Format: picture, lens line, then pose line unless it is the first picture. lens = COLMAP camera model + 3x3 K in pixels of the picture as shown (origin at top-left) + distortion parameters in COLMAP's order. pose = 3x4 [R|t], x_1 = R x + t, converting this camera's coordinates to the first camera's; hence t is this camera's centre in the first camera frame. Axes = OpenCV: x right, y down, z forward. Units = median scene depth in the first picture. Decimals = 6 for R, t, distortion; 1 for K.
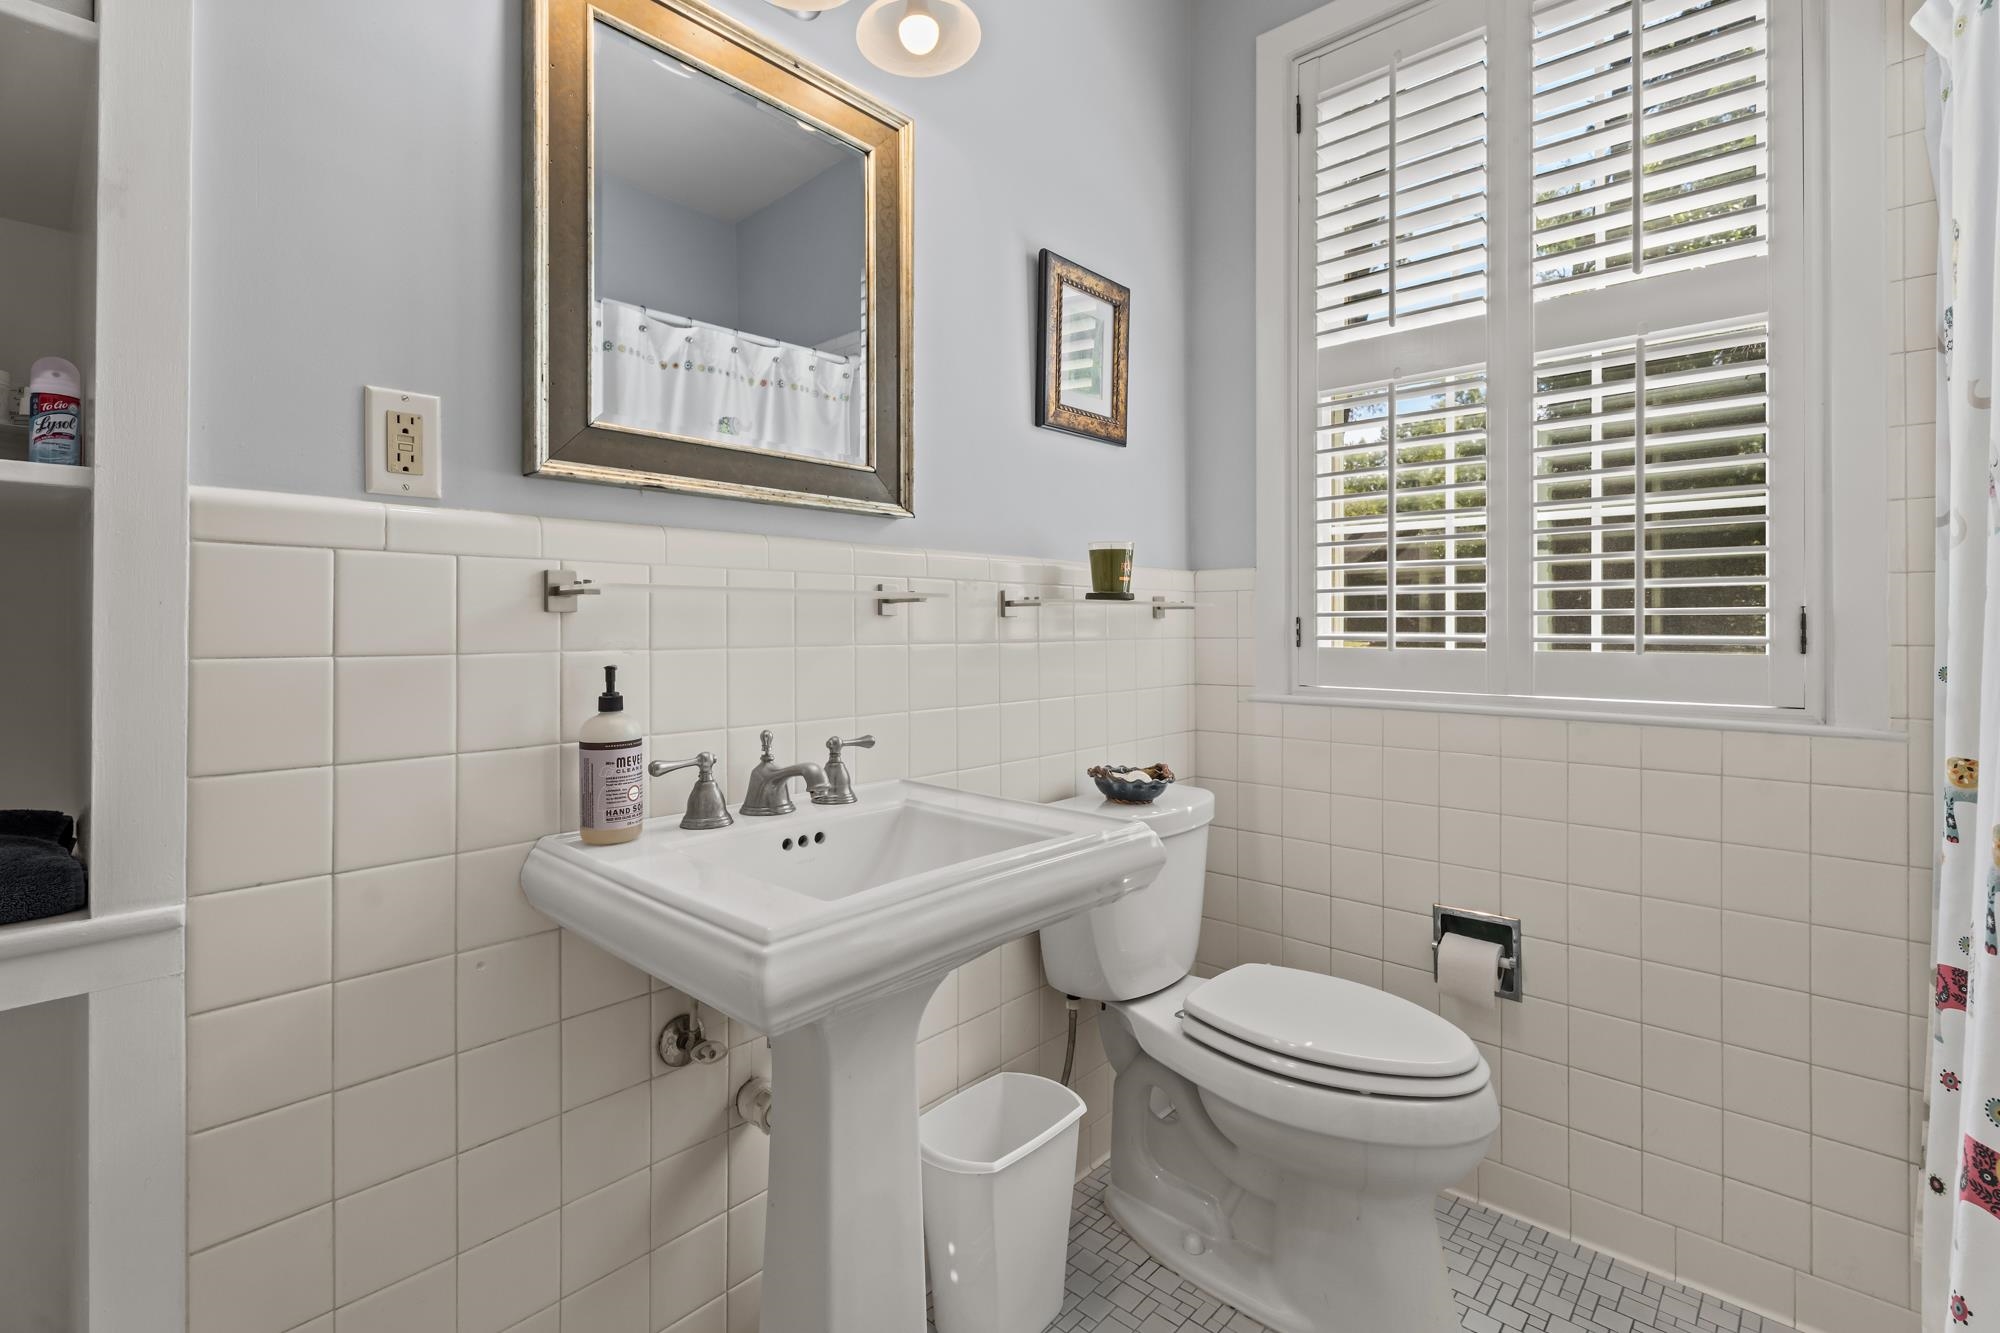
lens RADIAL K [[887.7, 0, 985.4], [0, 887.7, 631.0], [0, 0, 1]] dist [0.002184, 0.000542]
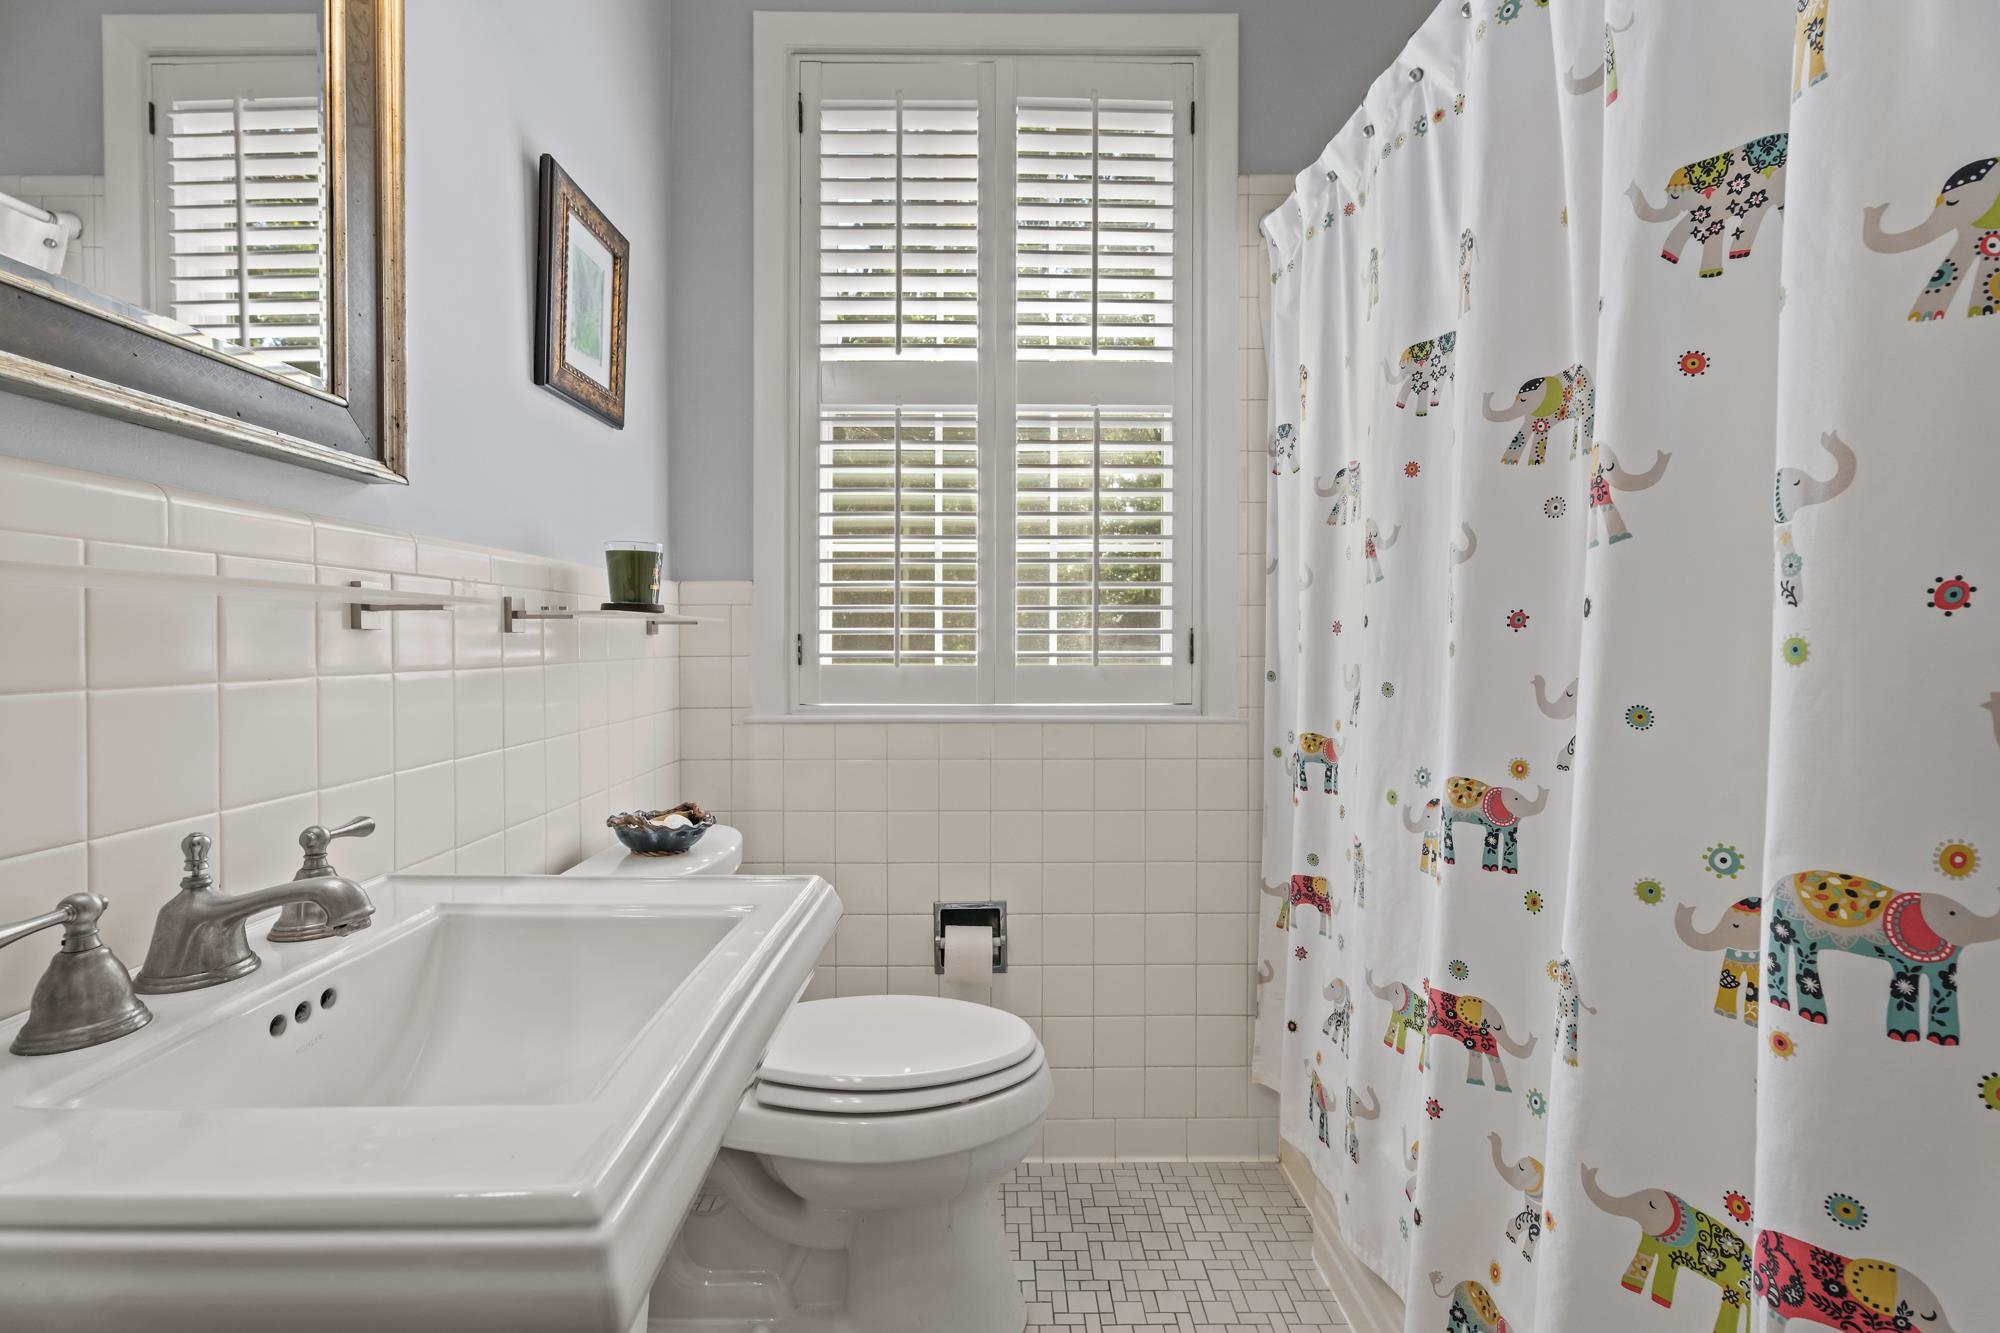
lens RADIAL K [[887.7, 0, 995.1], [0, 887.7, 652.5], [0, 0, 1]] dist [0.002184, 0.000542]
pose [[0.737891, -0.008934, 0.674860, -0.174368], [0.004759, 0.999956, 0.008033, -0.002845], [-0.674903, -0.002716, 0.737902, 0.169497]]
